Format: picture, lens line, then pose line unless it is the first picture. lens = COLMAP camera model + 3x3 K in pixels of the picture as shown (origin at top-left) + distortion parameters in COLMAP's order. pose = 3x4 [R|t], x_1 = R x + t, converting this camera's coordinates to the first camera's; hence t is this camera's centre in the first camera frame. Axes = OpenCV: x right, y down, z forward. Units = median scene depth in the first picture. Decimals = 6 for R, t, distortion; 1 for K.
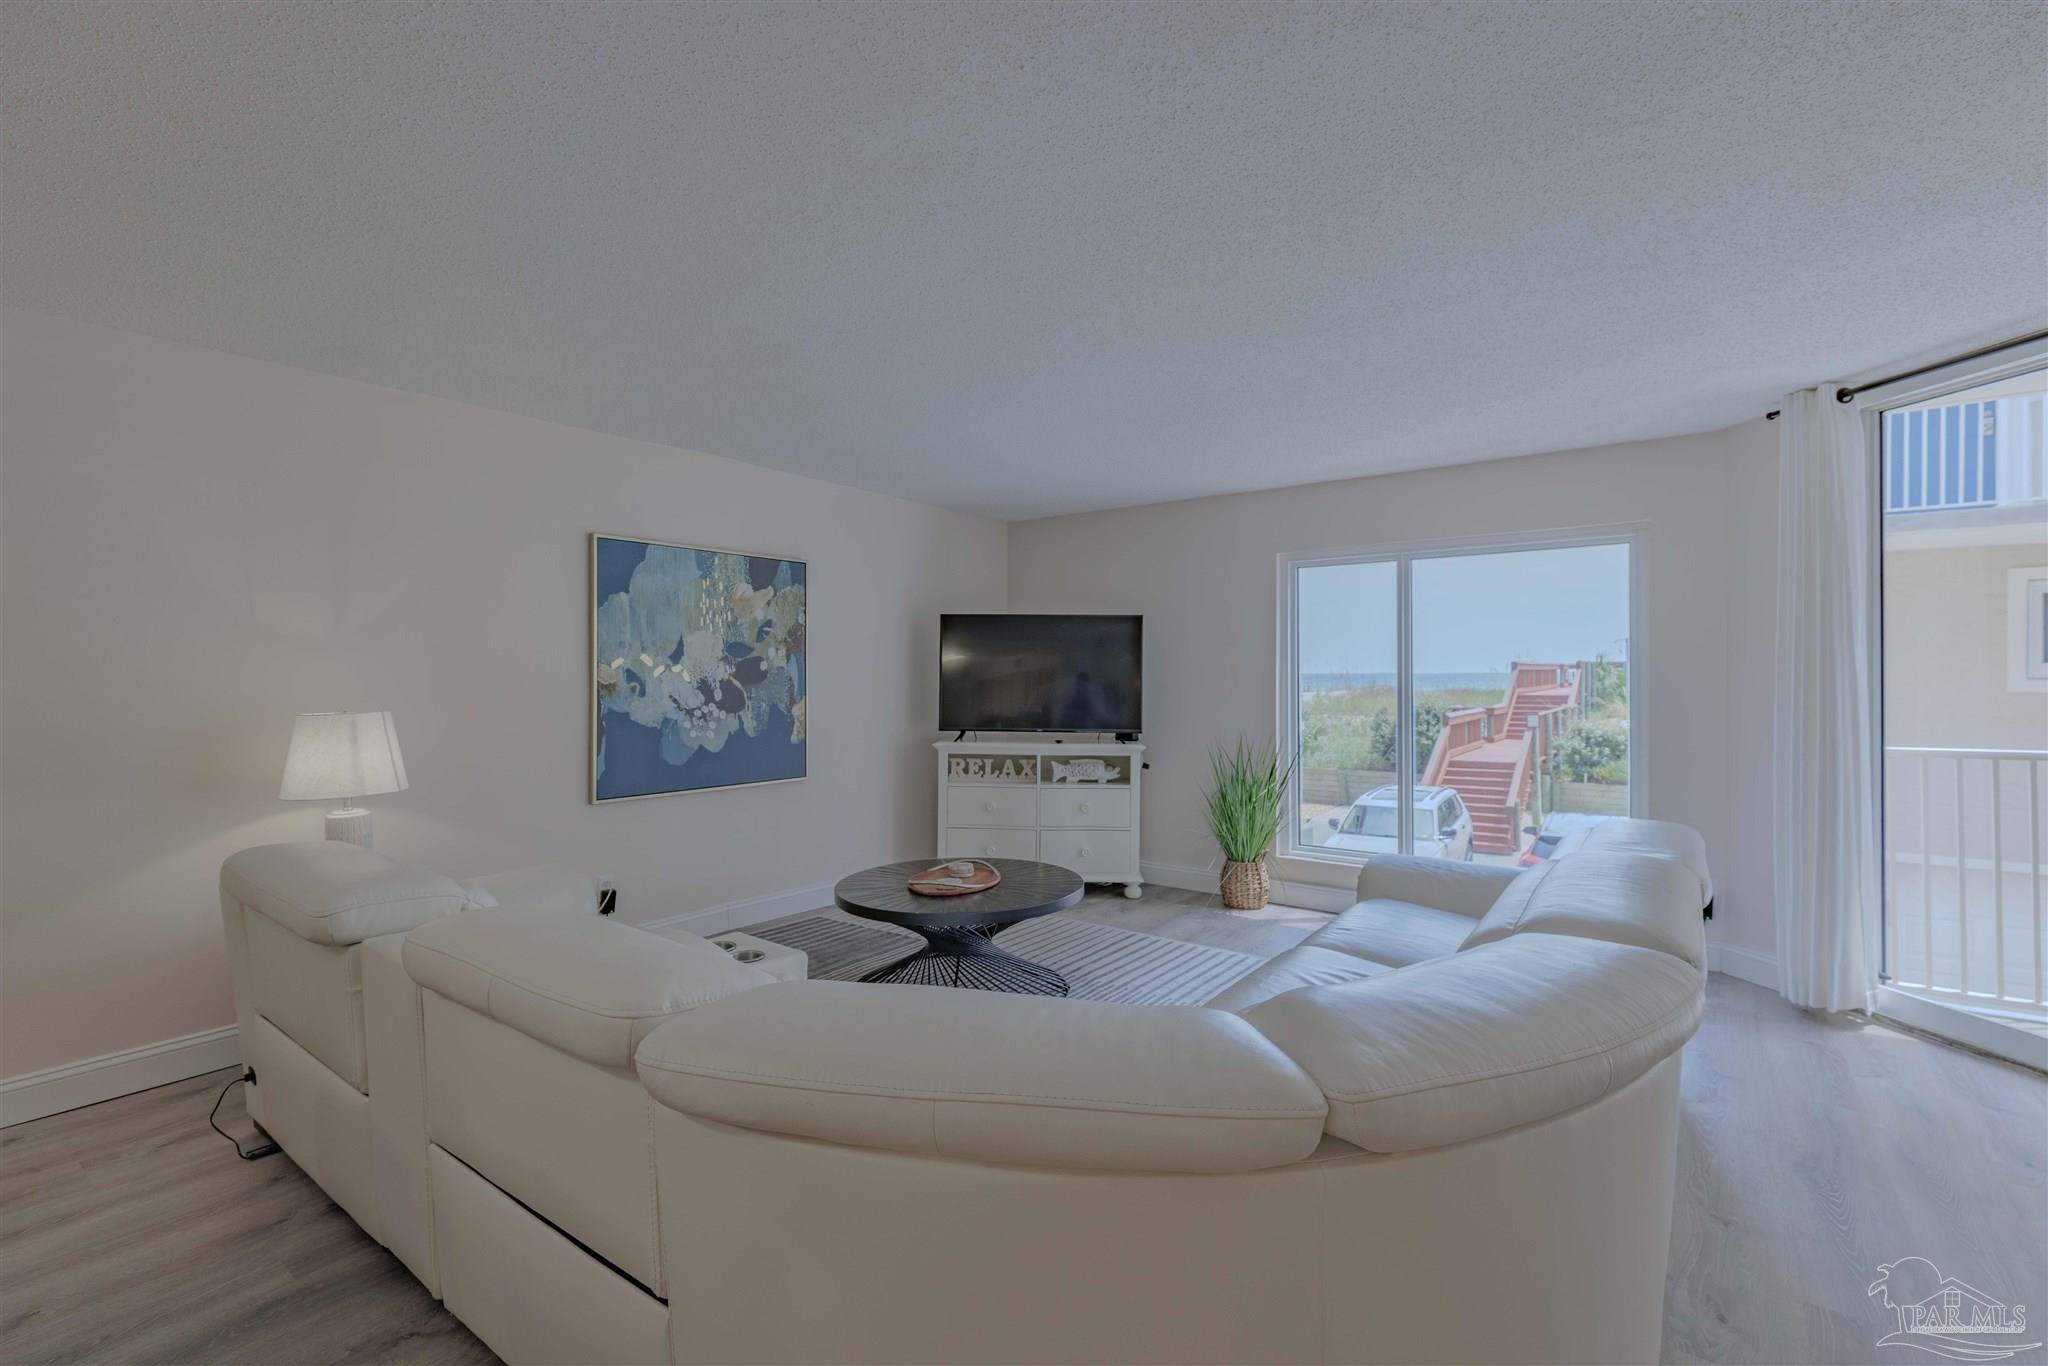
lens RADIAL K [[916.5, 0, 1020.1], [0, 916.5, 672.6], [0, 0, 1]] dist [0.001479, 0.000938]
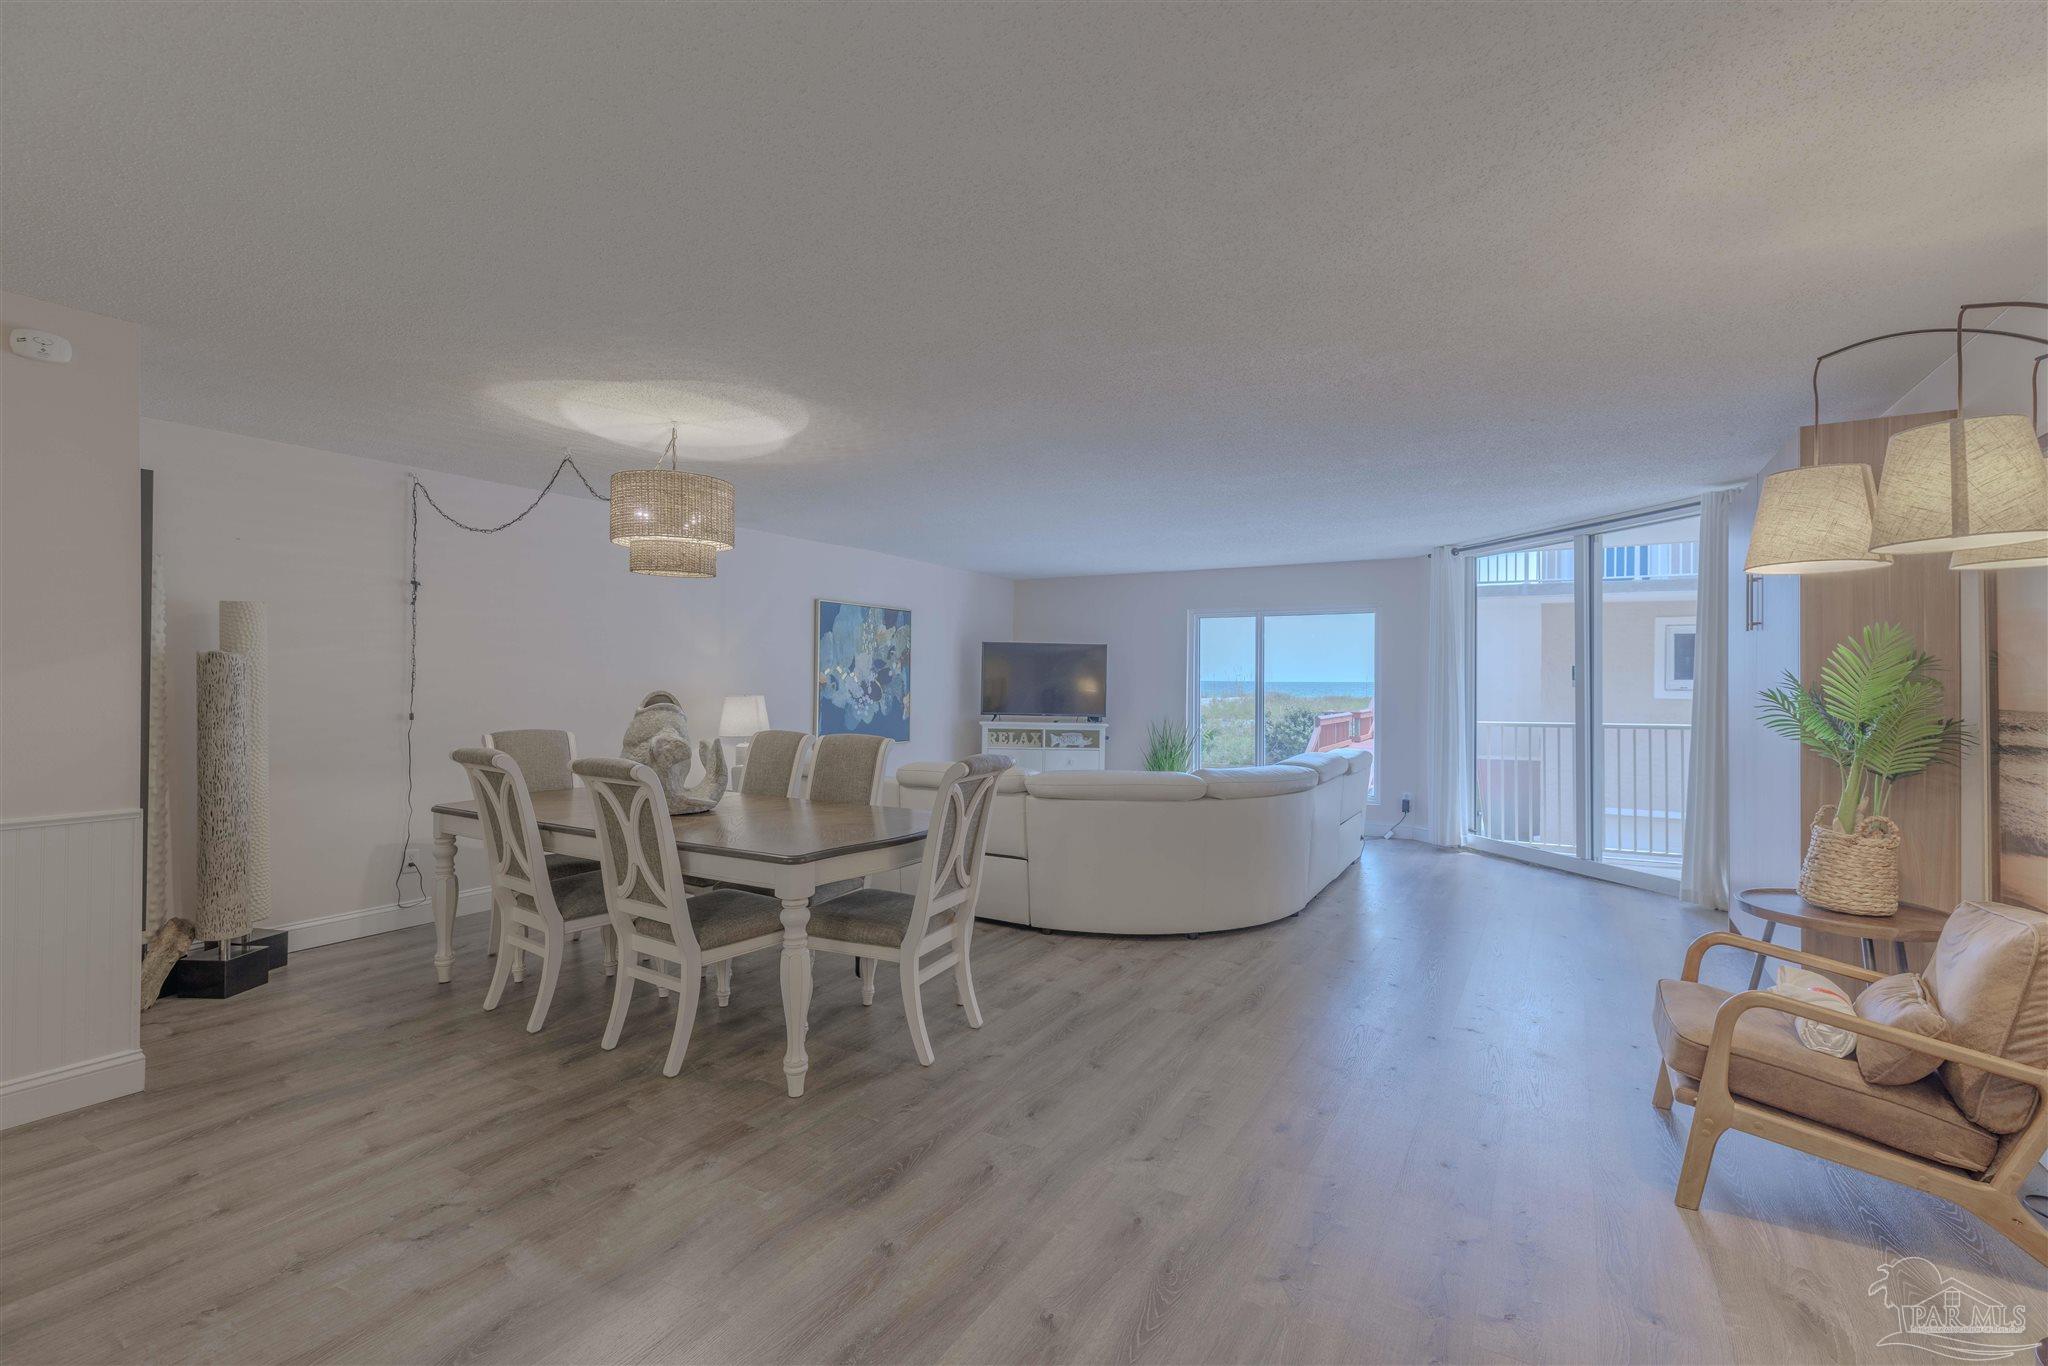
lens RADIAL K [[916.5, 0, 1020.1], [0, 916.5, 672.6], [0, 0, 1]] dist [0.001479, 0.000938]
pose [[0.994533, 0.012414, 0.103684, -0.209228], [-0.011900, 0.999914, -0.005574, -0.002156], [-0.103744, 0.004309, 0.994595, -0.674549]]
